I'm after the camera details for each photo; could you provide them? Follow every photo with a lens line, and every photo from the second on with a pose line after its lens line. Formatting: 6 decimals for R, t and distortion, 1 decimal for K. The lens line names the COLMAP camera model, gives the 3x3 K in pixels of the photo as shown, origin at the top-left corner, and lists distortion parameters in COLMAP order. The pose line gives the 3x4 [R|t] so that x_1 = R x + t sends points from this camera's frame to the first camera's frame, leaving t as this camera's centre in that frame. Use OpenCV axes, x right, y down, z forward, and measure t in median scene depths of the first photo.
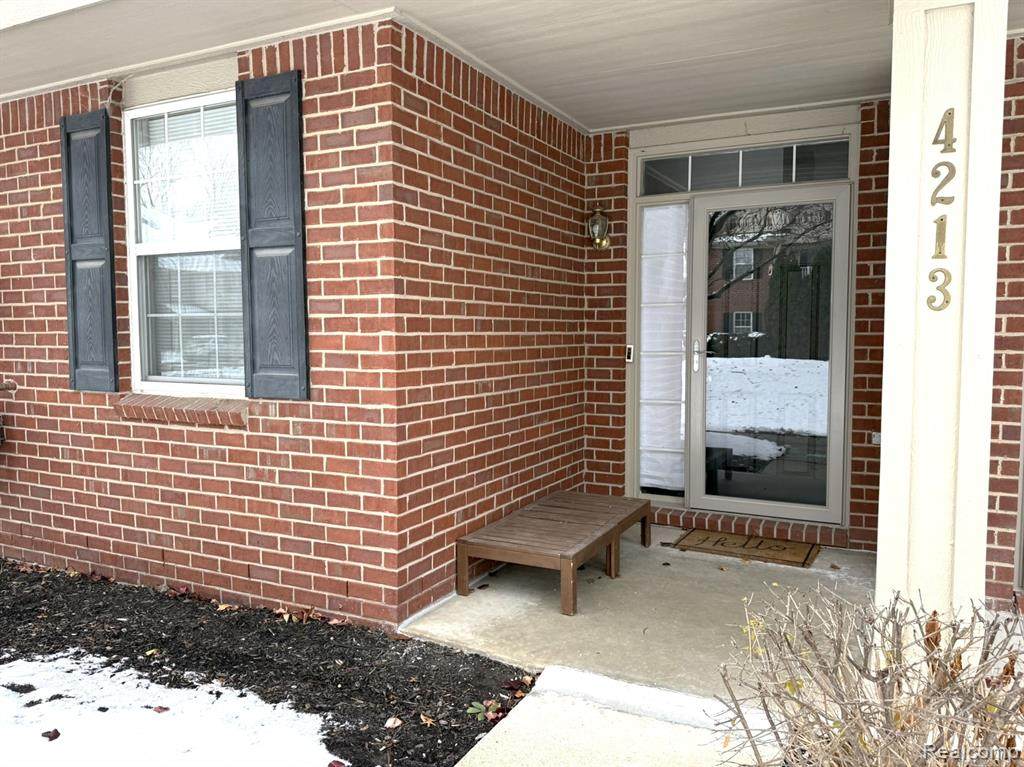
lens RADIAL K [[753.6, 0, 513.8], [0, 753.6, 386.1], [0, 0, 1]] dist [0.047141, -0.001727]
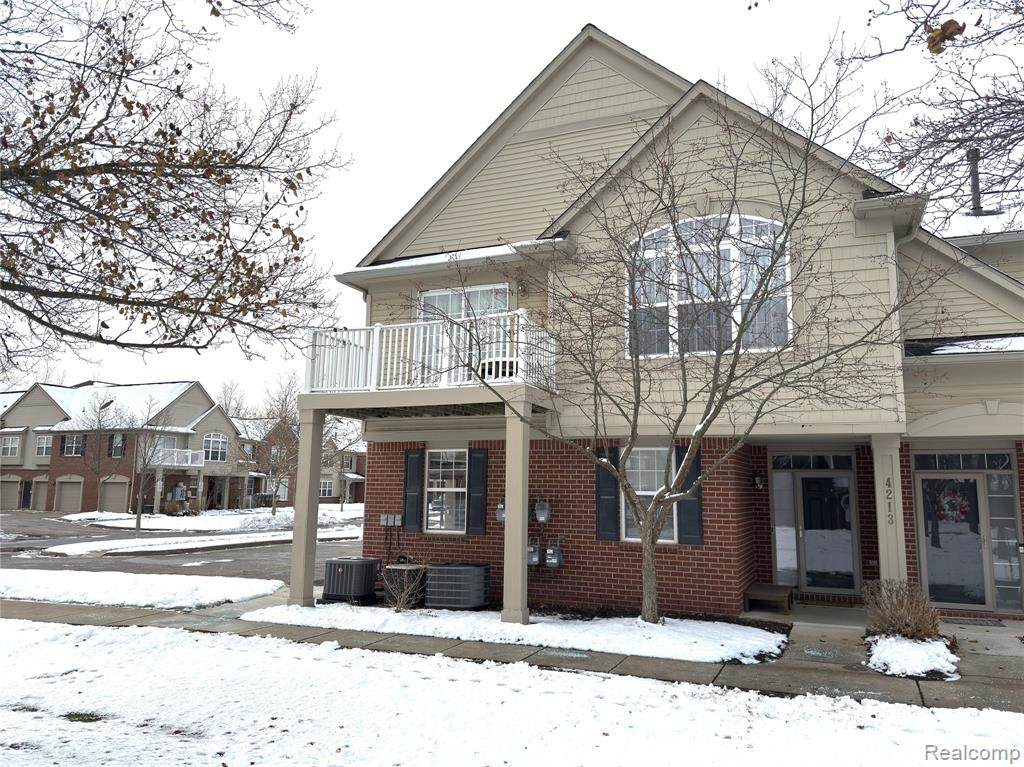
lens RADIAL K [[753.6, 0, 509.5], [0, 753.6, 379.6], [0, 0, 1]] dist [0.047141, -0.001727]
pose [[0.997478, 0.029137, 0.064715, -0.955515], [-0.014633, 0.976685, -0.214180, 0.024677], [-0.069447, 0.212692, 0.974648, -1.622488]]
